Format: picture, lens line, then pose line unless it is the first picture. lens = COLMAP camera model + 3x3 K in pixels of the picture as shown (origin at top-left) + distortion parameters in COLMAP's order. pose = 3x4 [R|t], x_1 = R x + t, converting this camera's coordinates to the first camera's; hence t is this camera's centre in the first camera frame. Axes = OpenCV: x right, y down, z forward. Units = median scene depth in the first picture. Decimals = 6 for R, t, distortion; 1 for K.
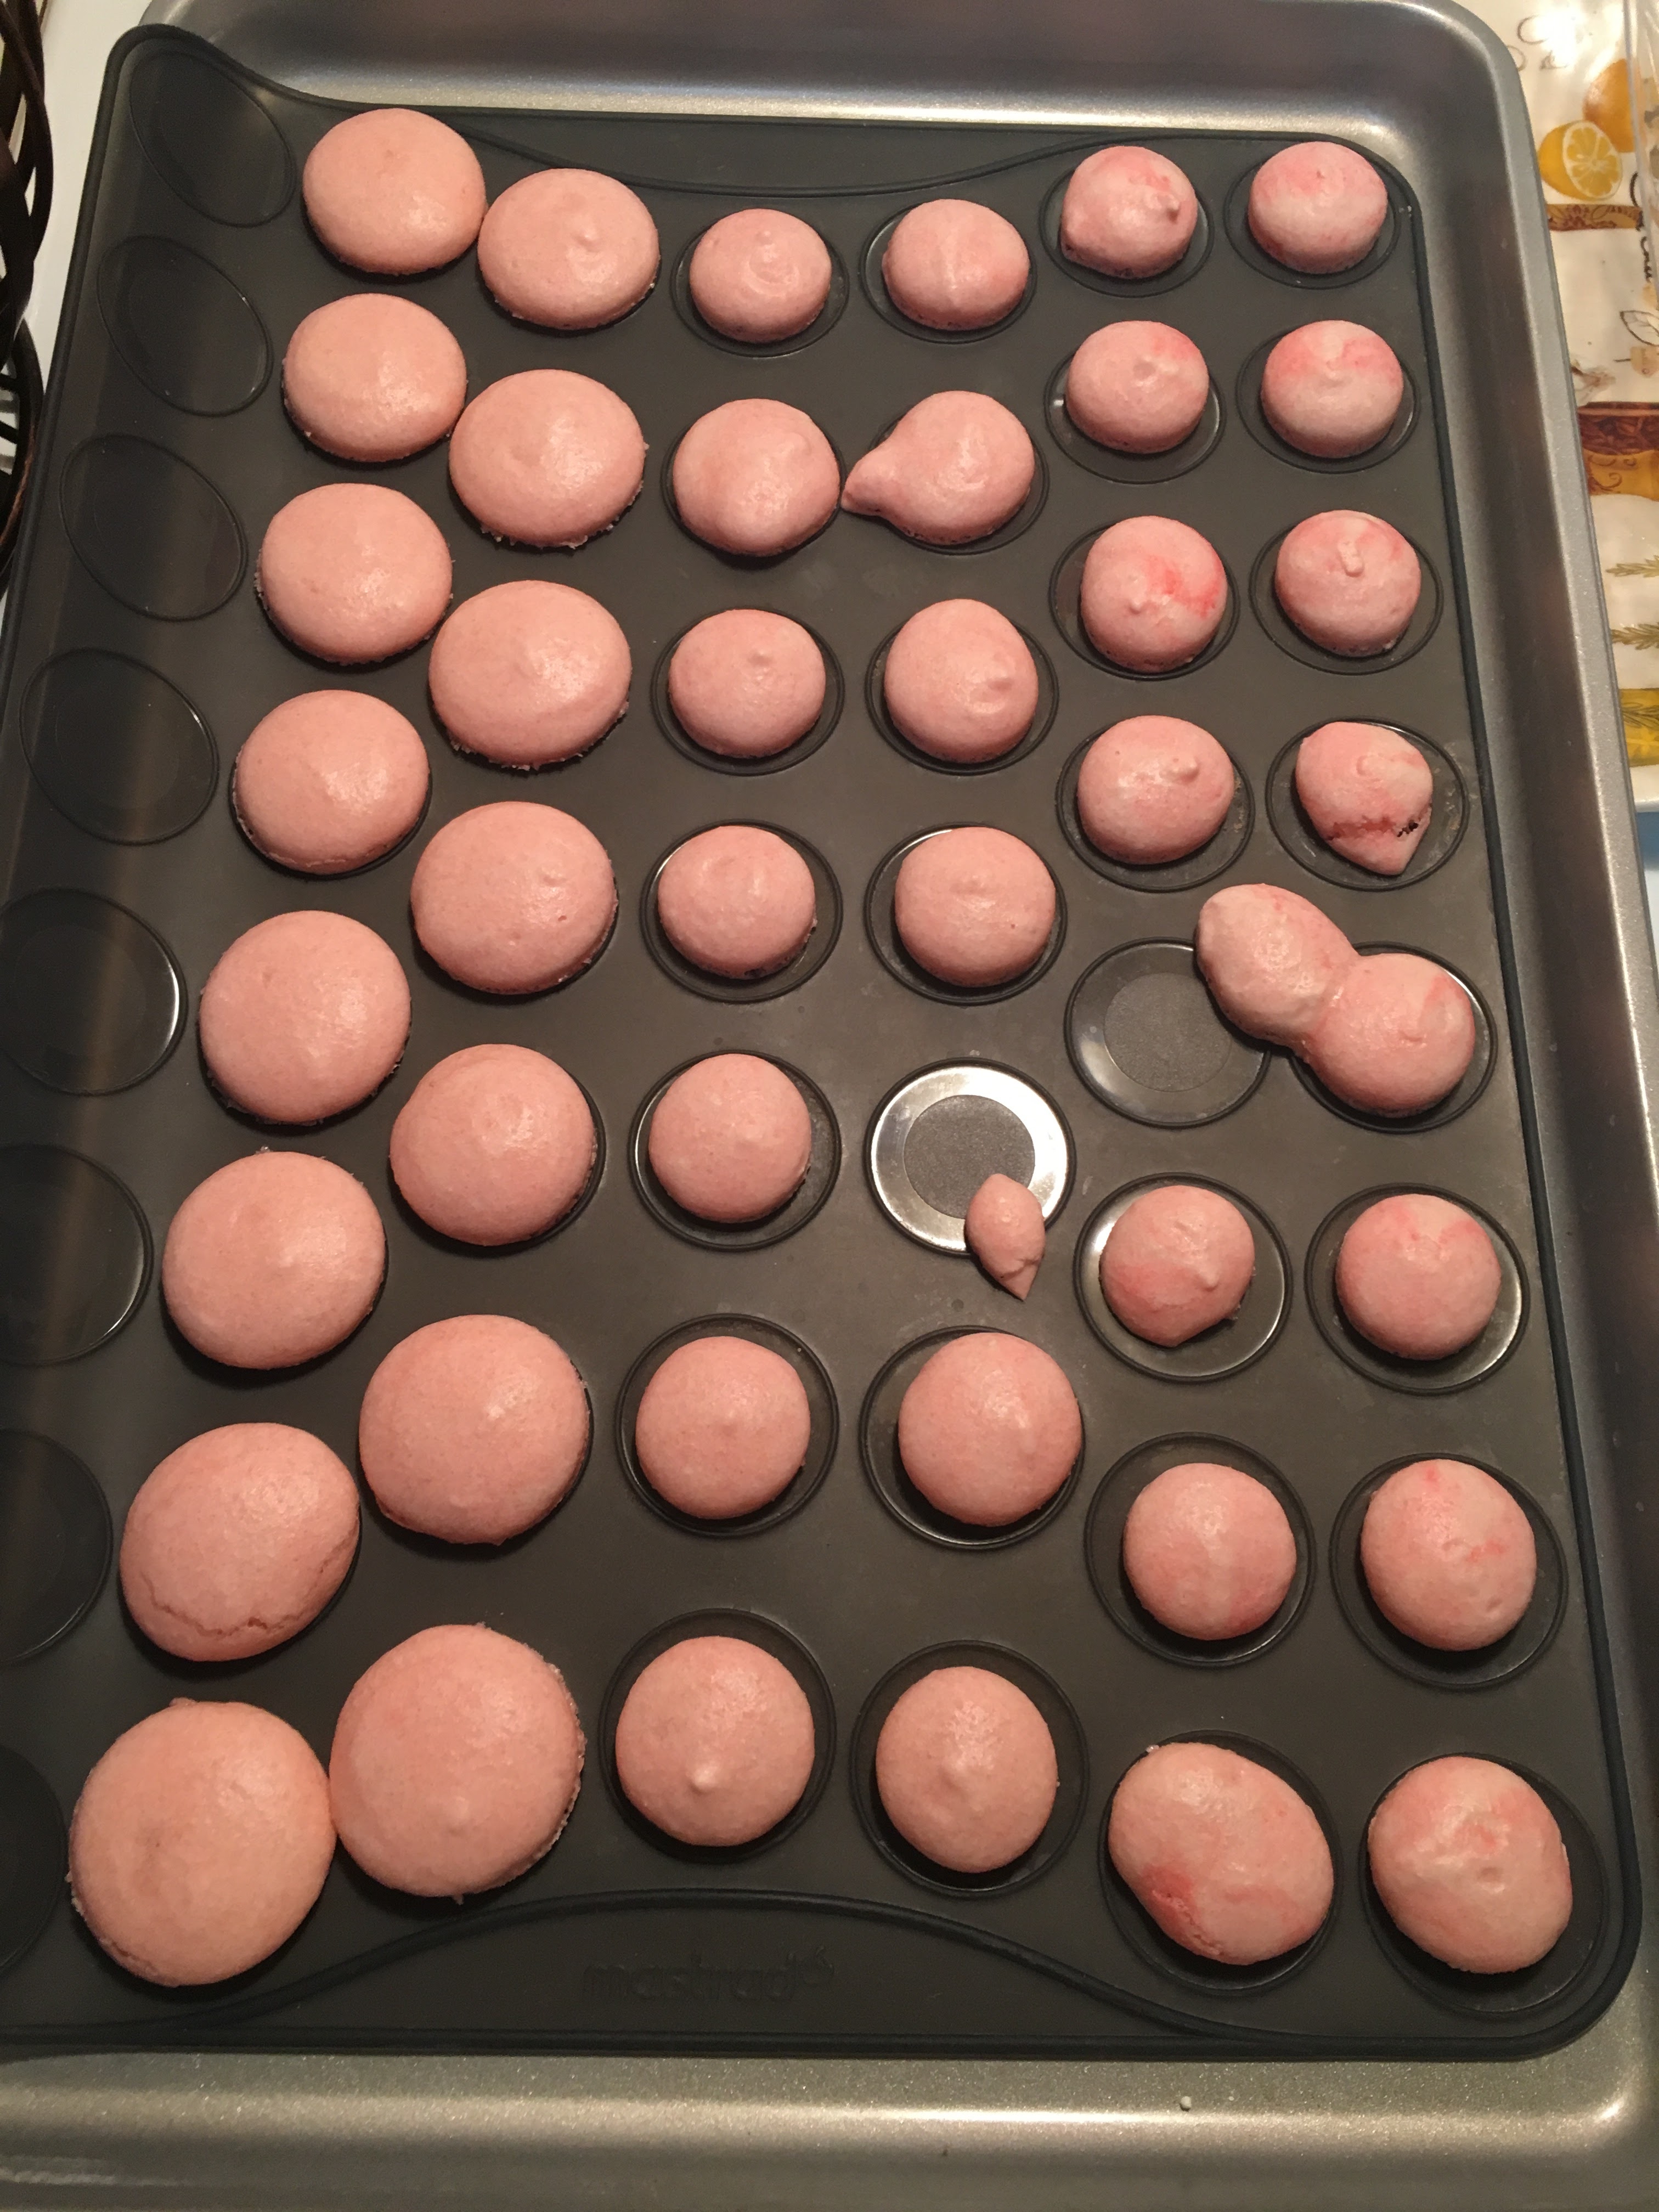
lens RADIAL K [[1826.4, 0, 830.2], [0, 1826.4, 1113.7], [0, 0, 1]] dist [0.023831, -0.040305]
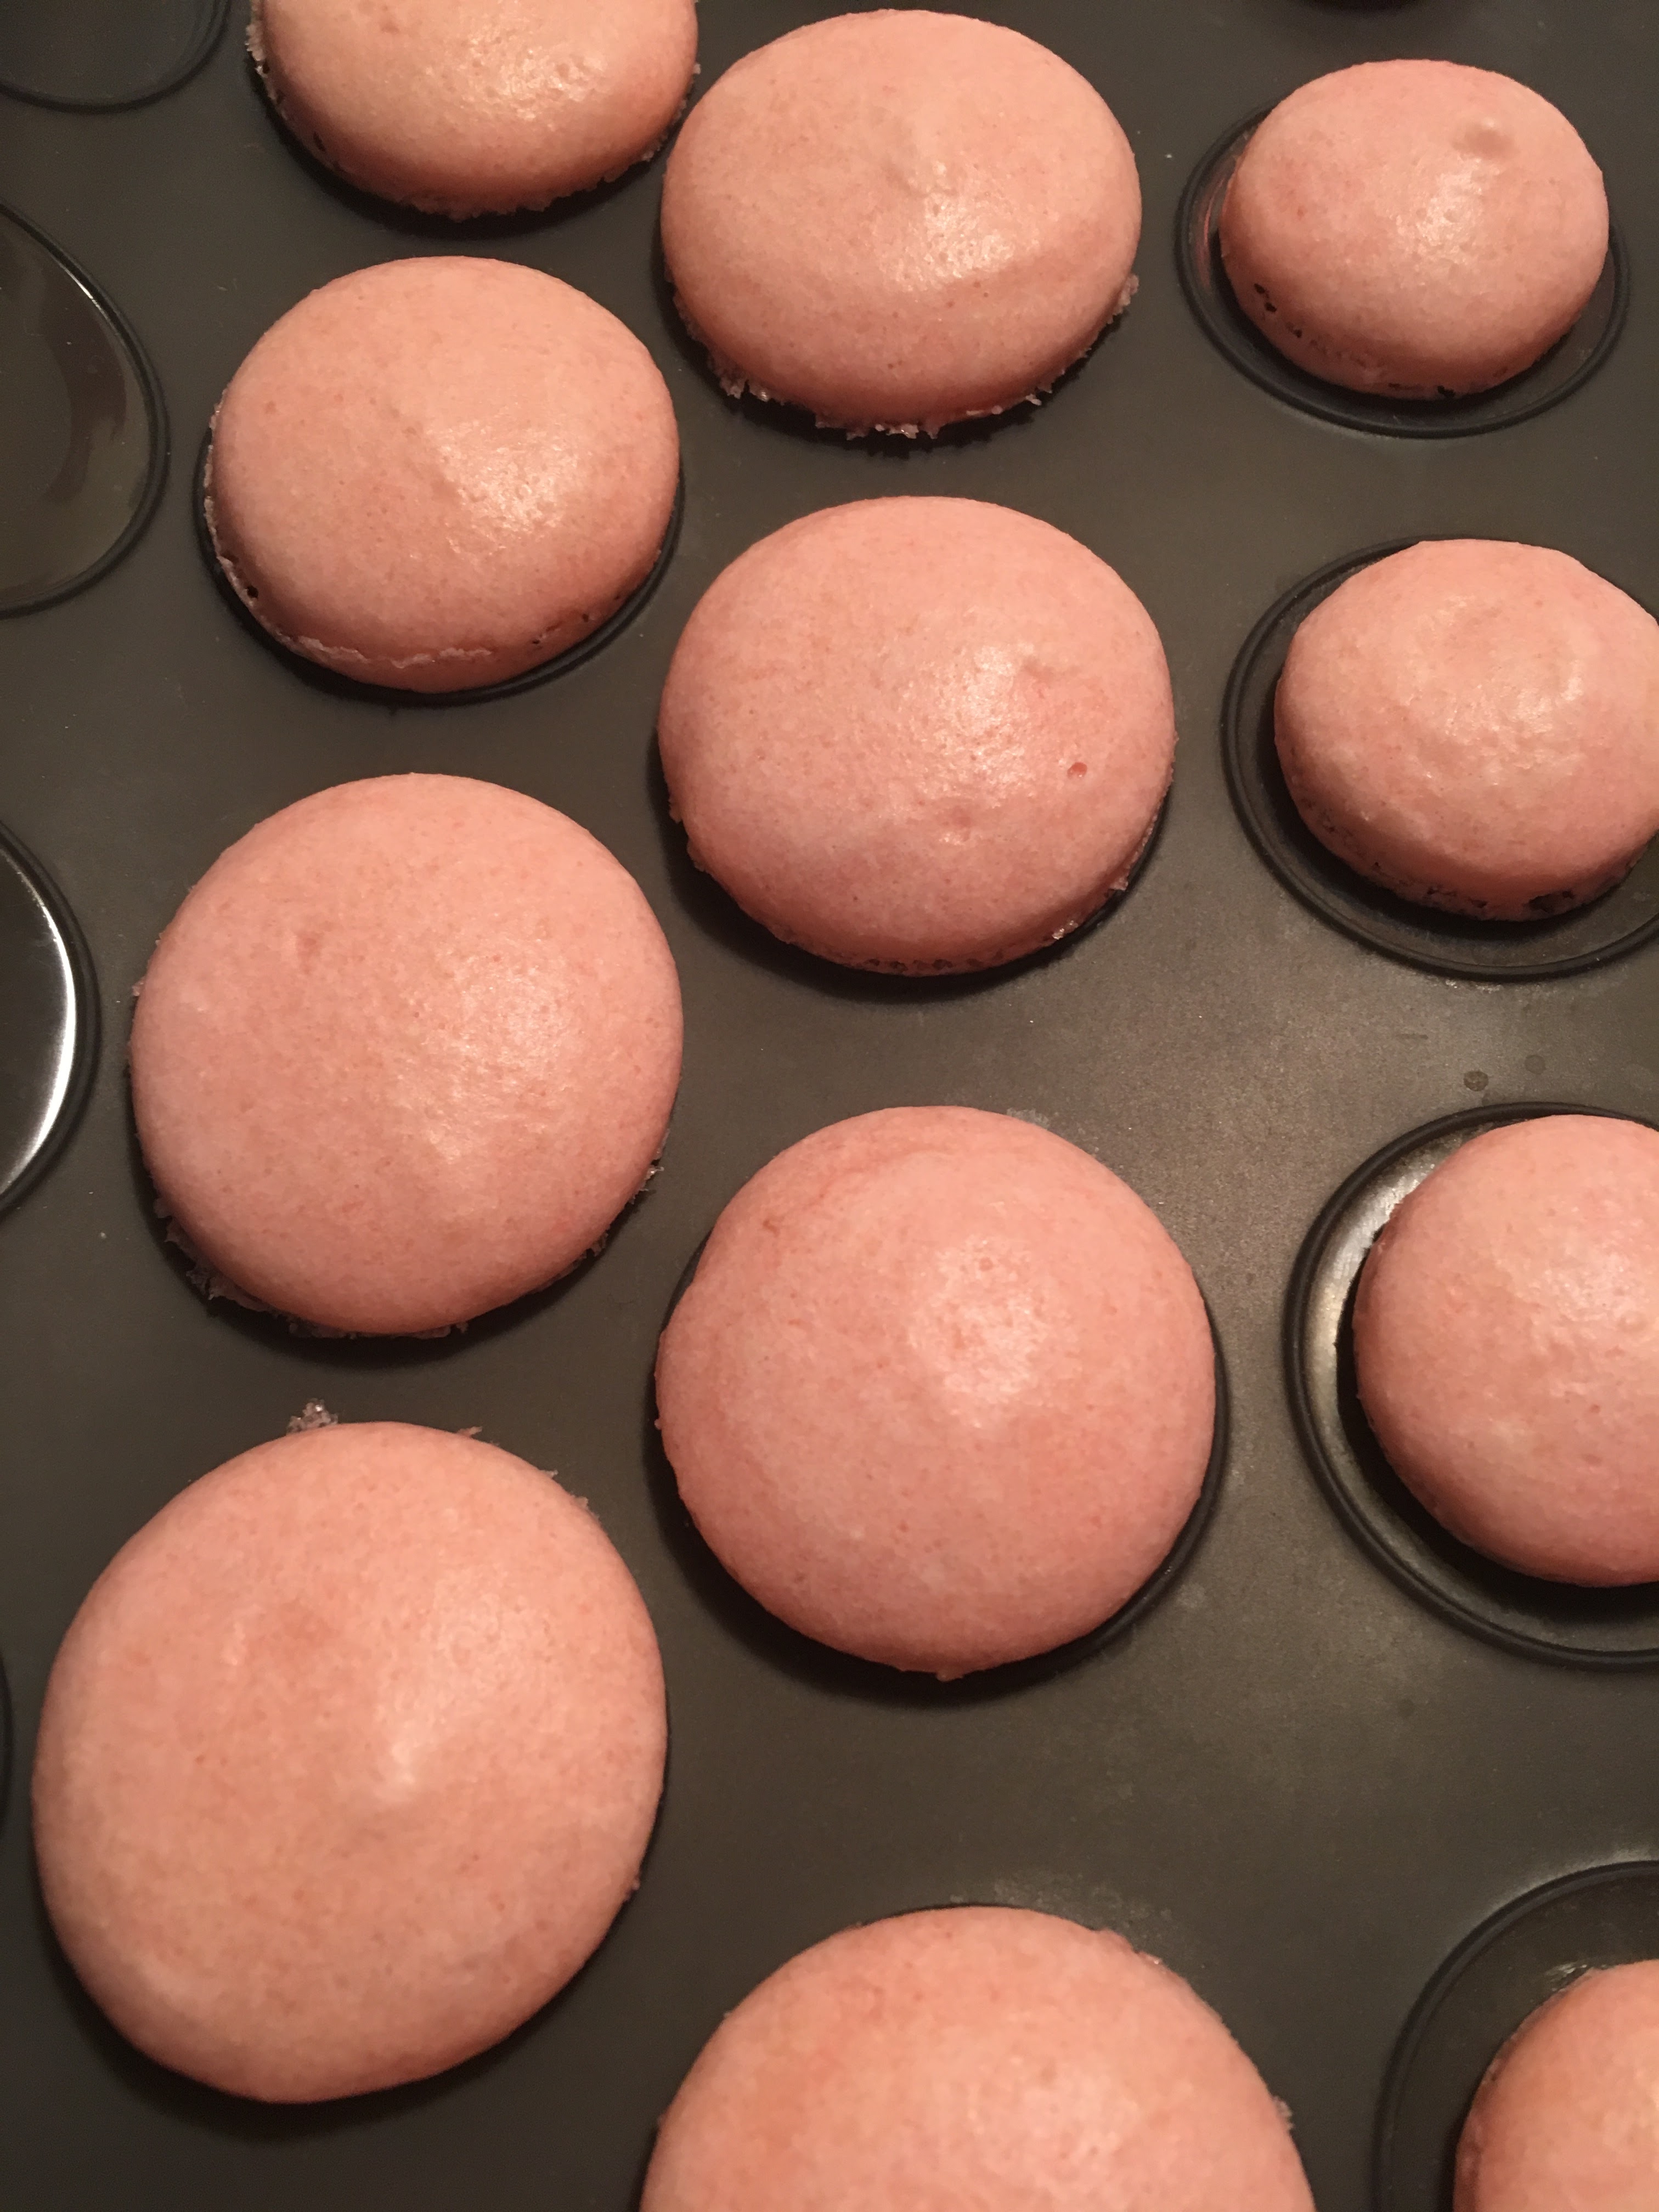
lens RADIAL K [[1826.4, 0, 821.9], [0, 1826.4, 1112.5], [0, 0, 1]] dist [0.023831, -0.040305]
pose [[0.999615, -0.027727, -0.000736, -0.202331], [0.027724, 0.999607, -0.004219, -0.035637], [0.000853, 0.004197, 0.999991, 0.622943]]
